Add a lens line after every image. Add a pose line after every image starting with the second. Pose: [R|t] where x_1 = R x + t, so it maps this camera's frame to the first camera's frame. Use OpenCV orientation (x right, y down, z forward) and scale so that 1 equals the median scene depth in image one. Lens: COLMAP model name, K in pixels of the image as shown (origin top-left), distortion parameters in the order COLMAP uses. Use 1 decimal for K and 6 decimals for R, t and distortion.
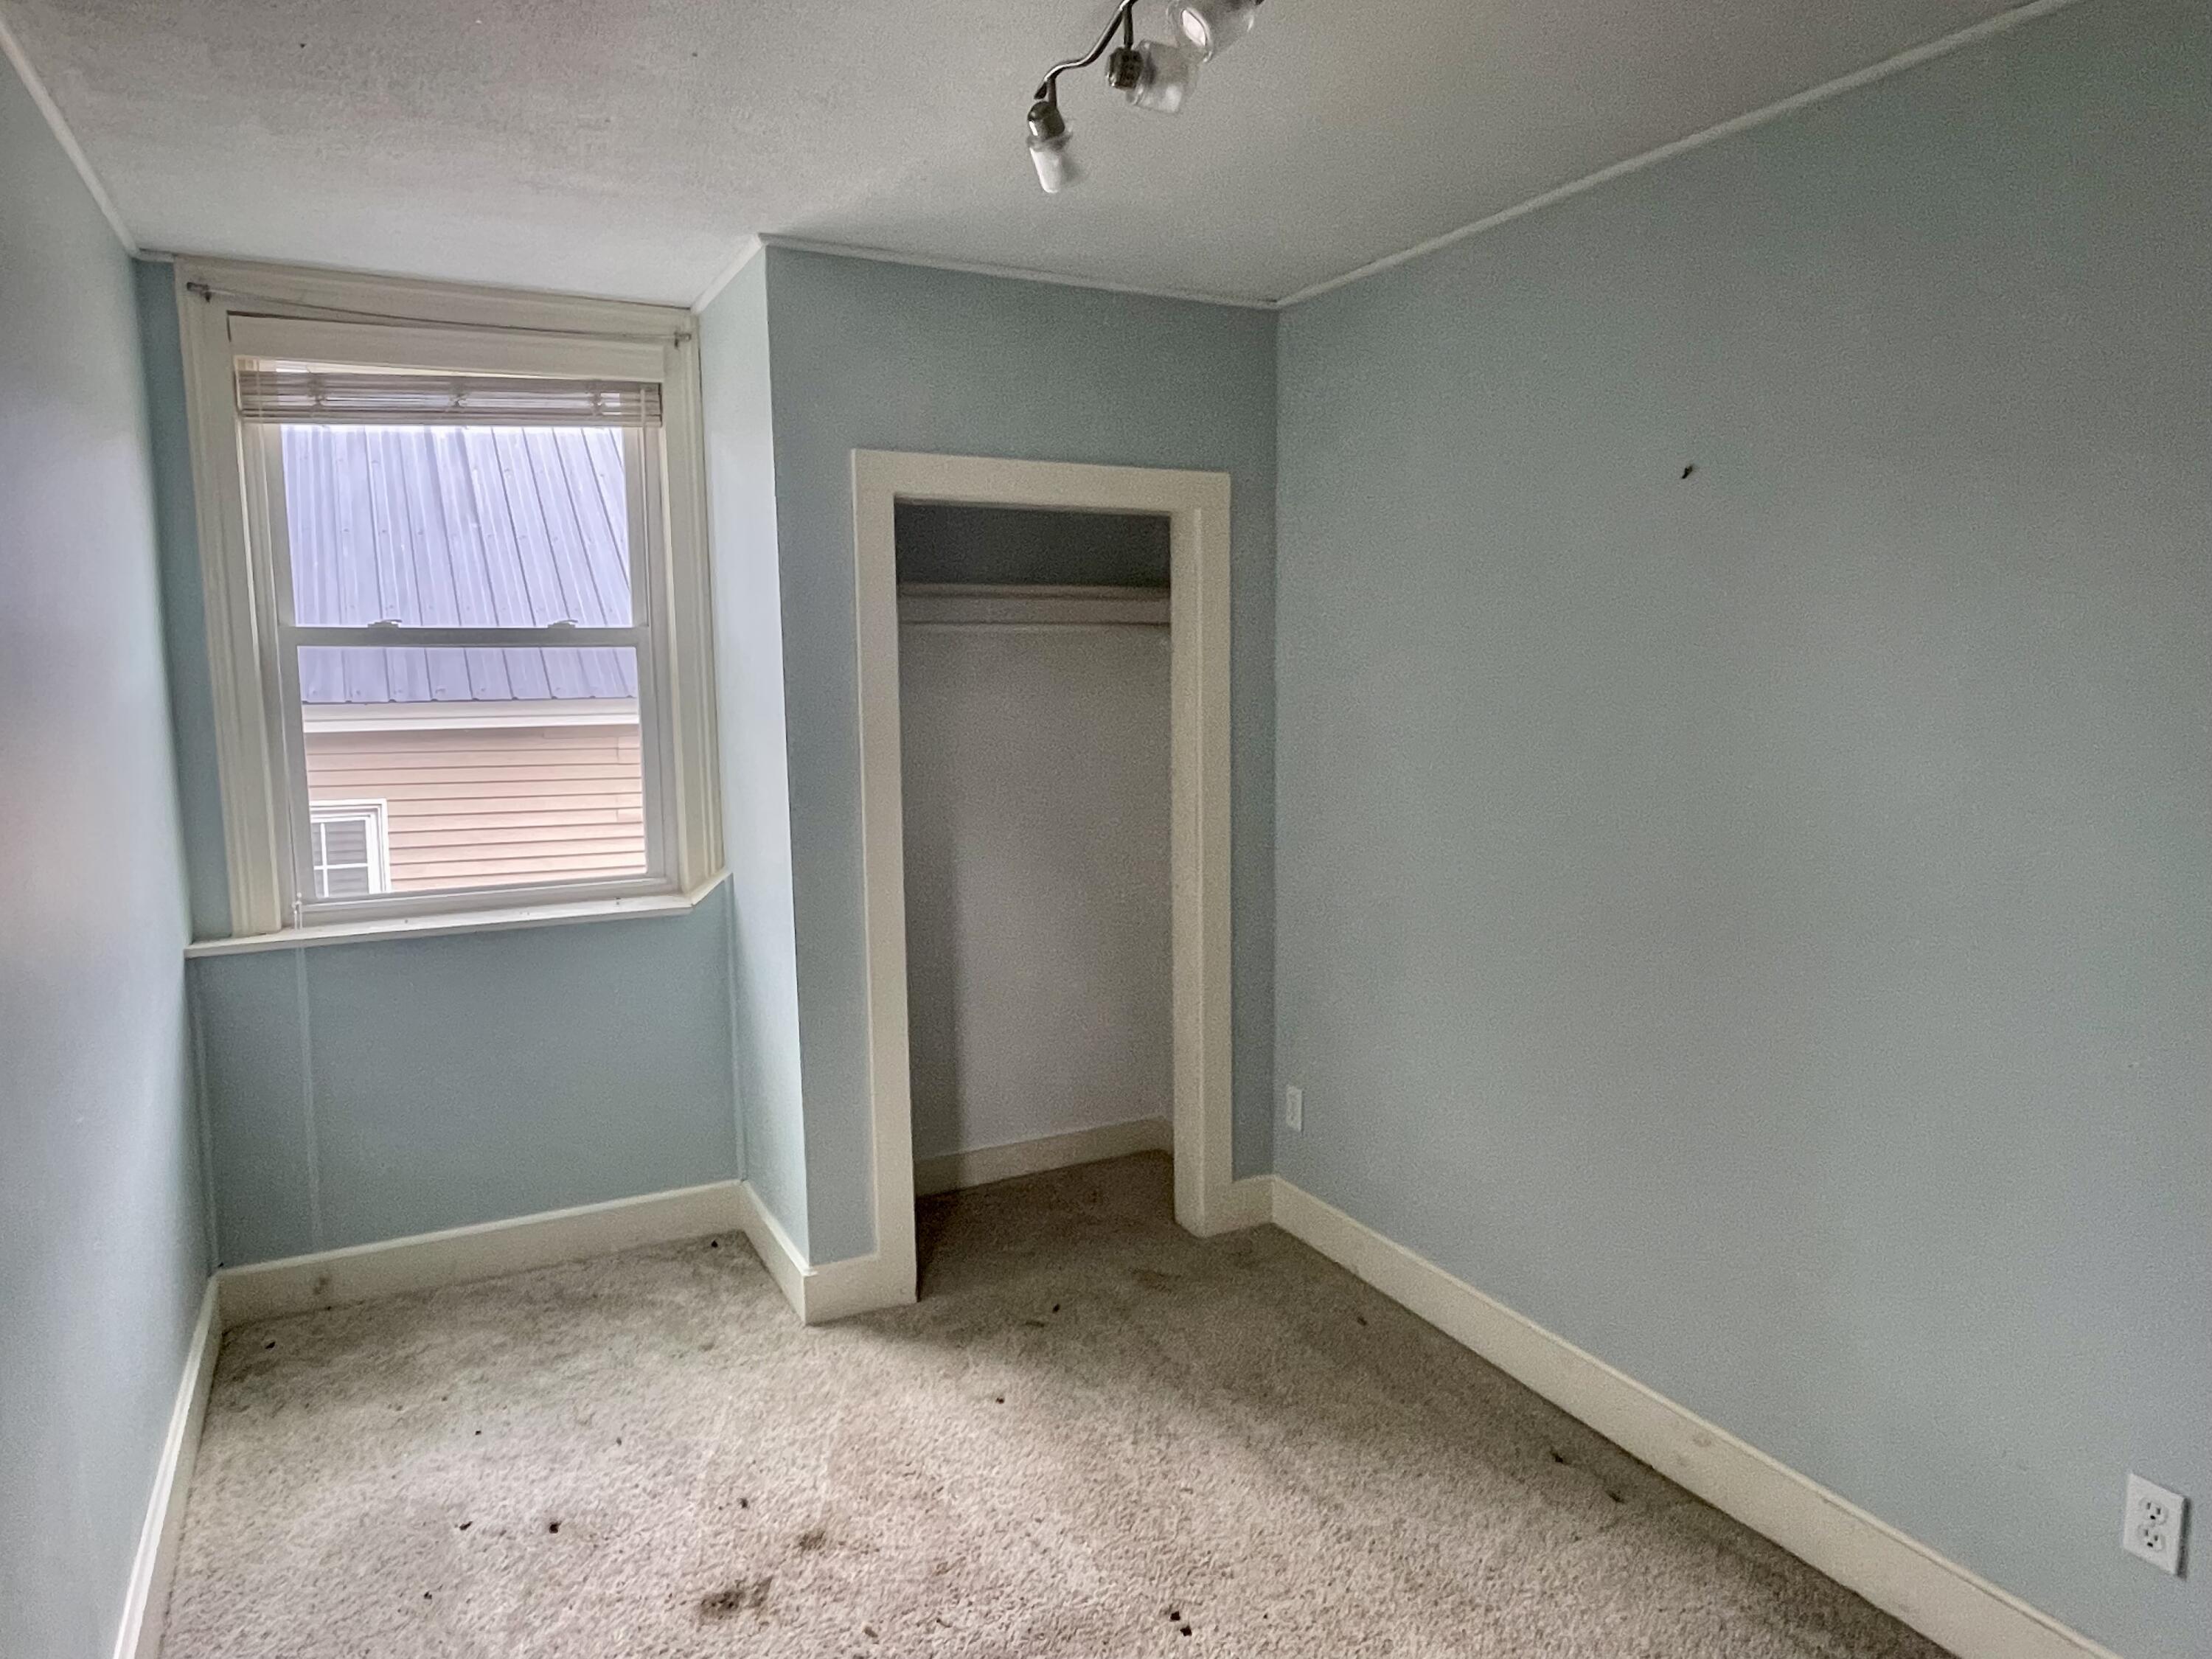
lens RADIAL K [[1458.4, 0, 1102.9], [0, 1458.4, 825.8], [0, 0, 1]] dist [0.000789, -0.002832]
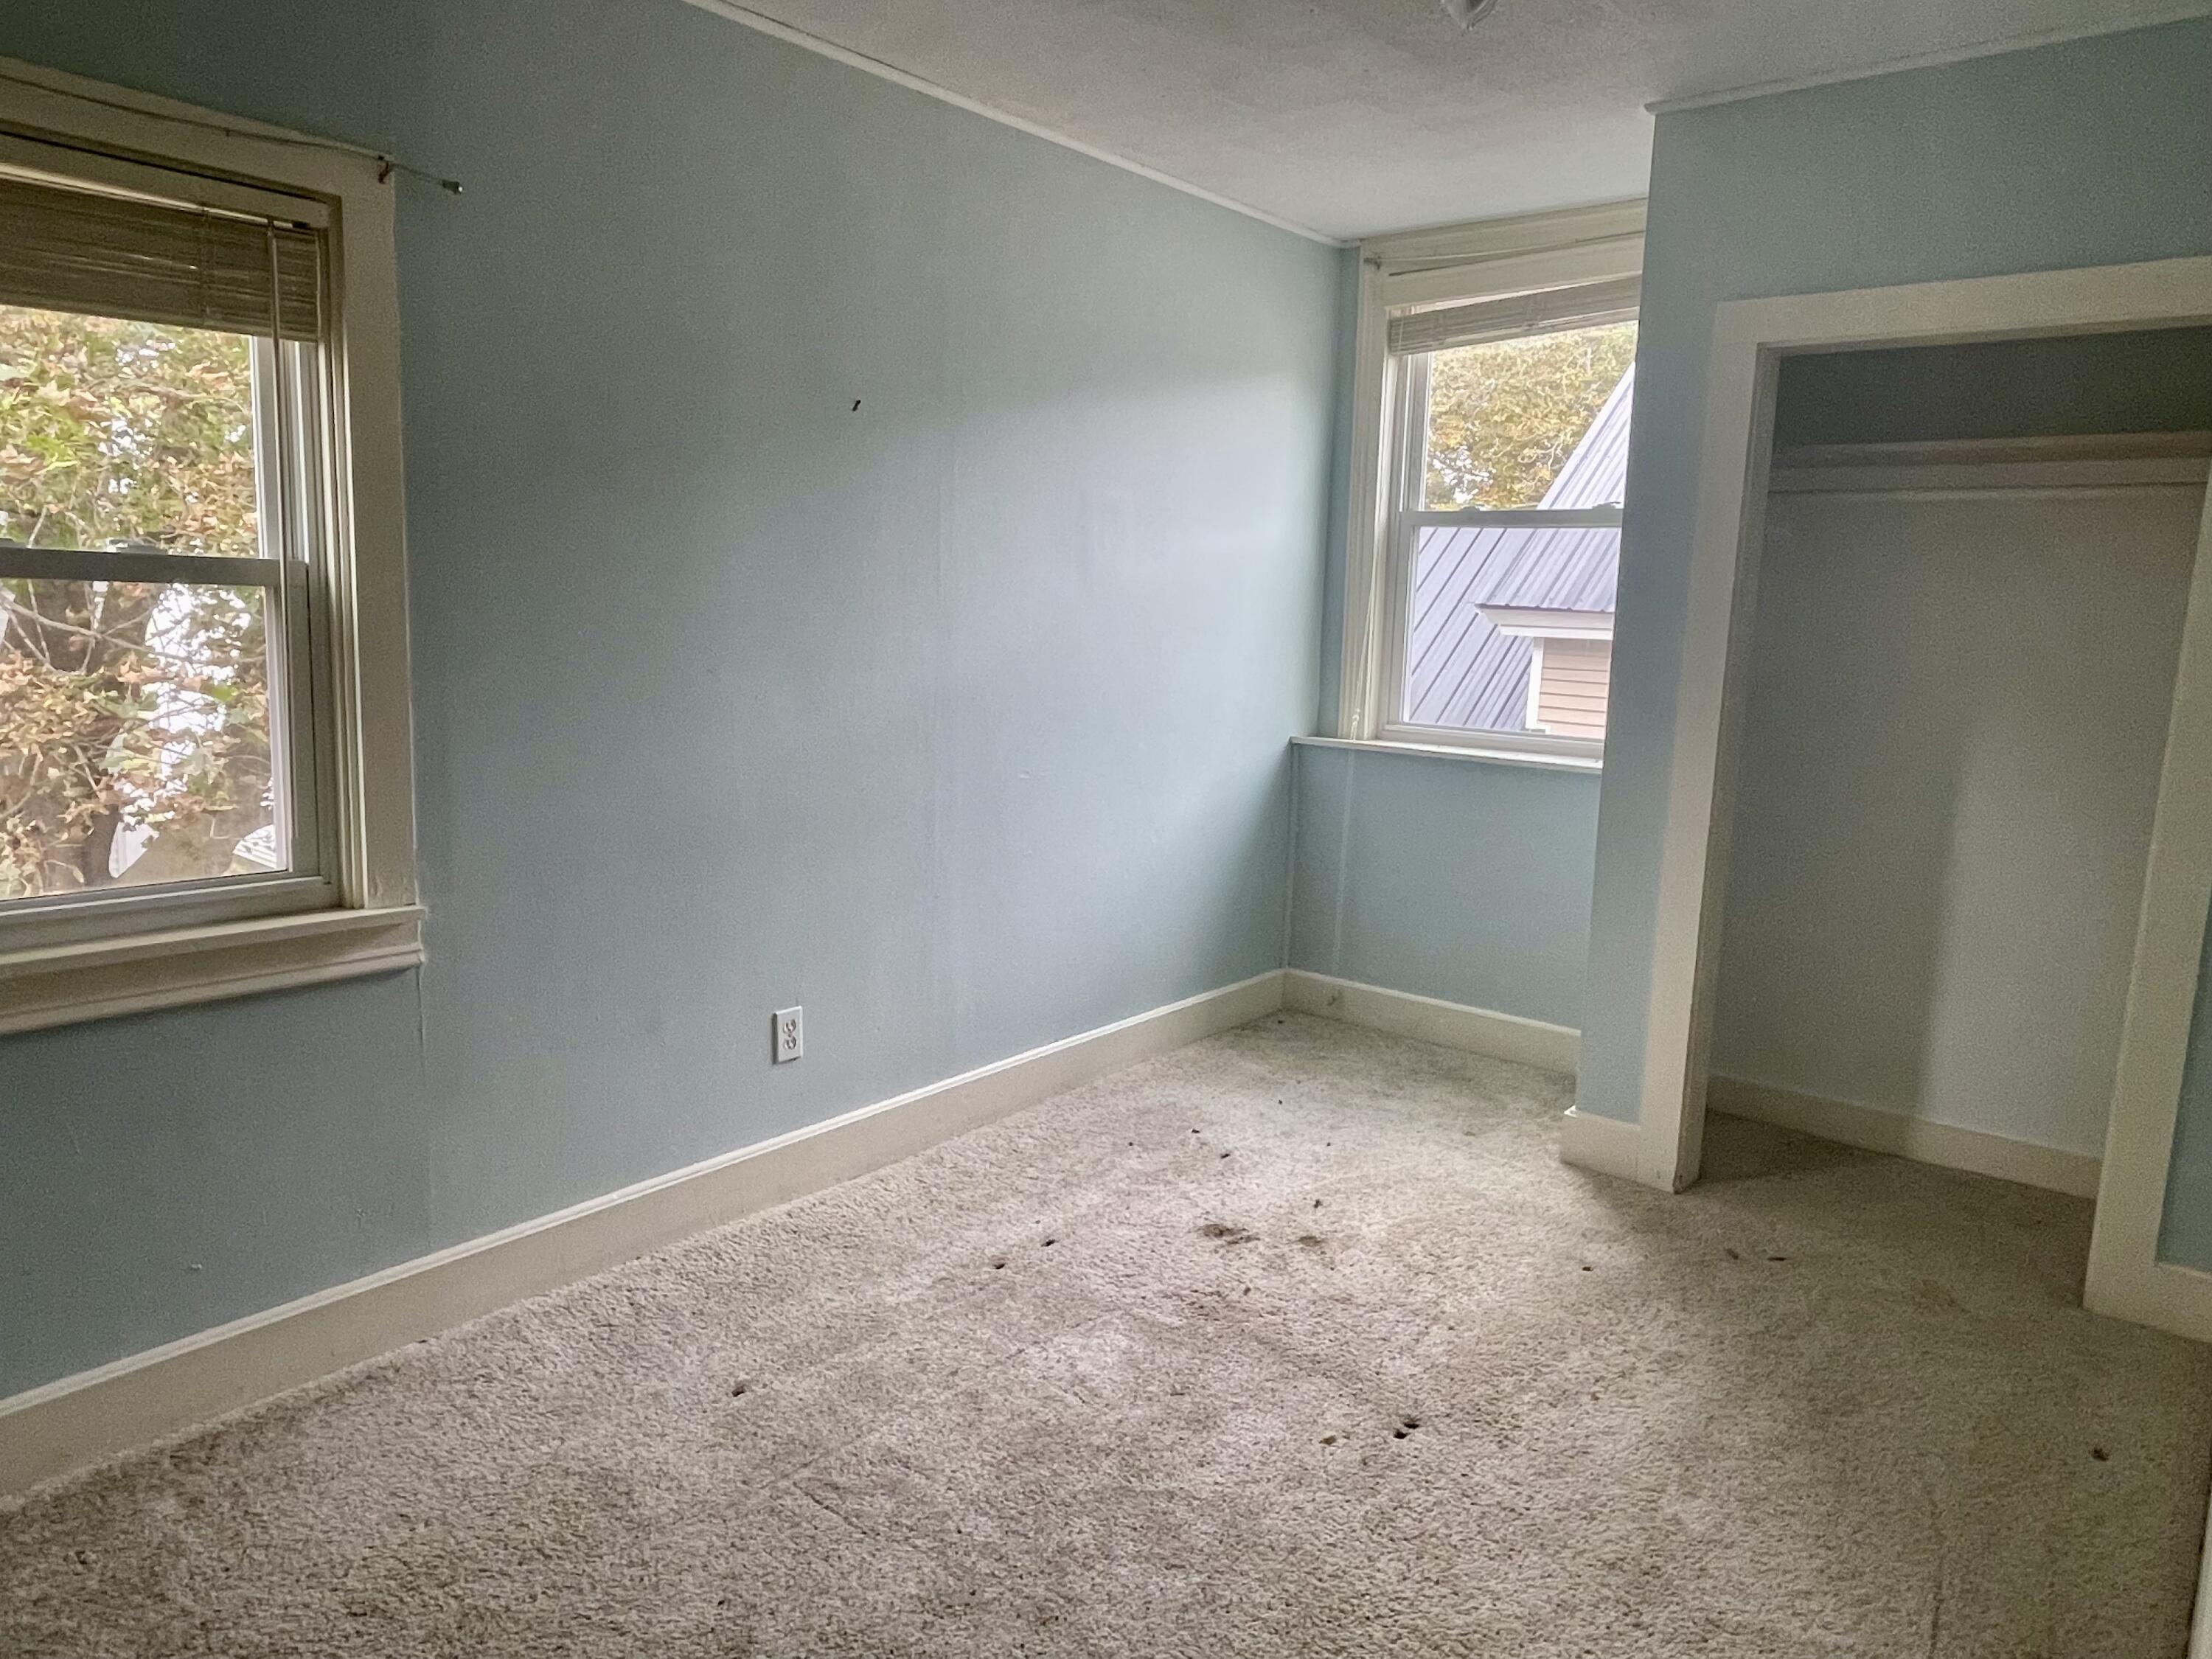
lens RADIAL K [[1477.3, 0, 1094.1], [0, 1477.3, 836.4], [0, 0, 1]] dist [-0.004003, 0.006659]
pose [[0.364875, 0.168754, -0.915635, 0.646305], [-0.138215, 0.982358, 0.125974, 0.024383], [0.920740, 0.080590, 0.381763, 0.272930]]
